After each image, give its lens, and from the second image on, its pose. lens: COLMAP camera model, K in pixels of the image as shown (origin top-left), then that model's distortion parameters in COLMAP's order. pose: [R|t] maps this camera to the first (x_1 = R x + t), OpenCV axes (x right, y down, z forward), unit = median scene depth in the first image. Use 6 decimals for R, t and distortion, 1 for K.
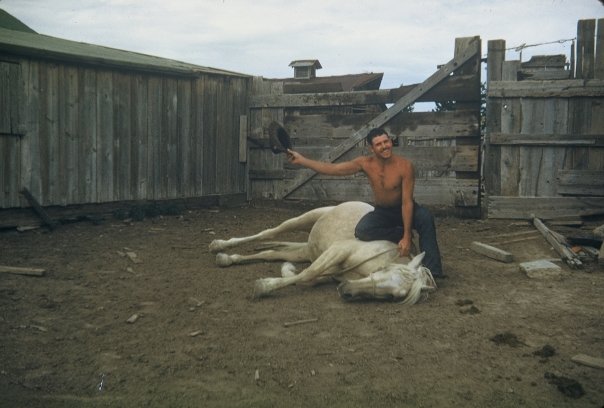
lens RADIAL K [[729.6, 0, 302.0], [0, 729.6, 204.0], [0, 0, 1]] dist [0.030599, 0.062322]
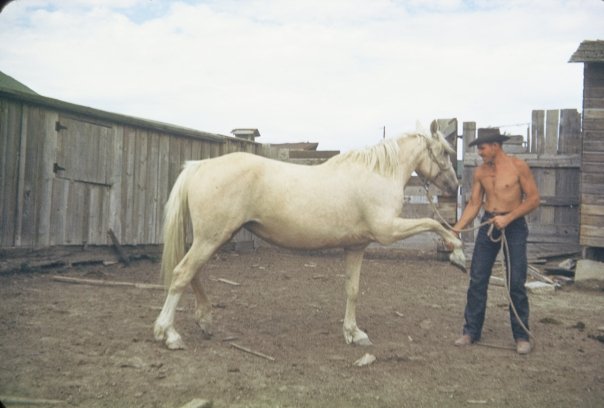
lens RADIAL K [[729.6, 0, 302.0], [0, 729.6, 204.0], [0, 0, 1]] dist [0.030599, 0.062322]
pose [[0.988014, 0.019480, 0.153128, -0.234342], [-0.005485, 0.995809, -0.091291, 0.042073], [-0.154265, 0.089357, 0.983980, -0.222164]]
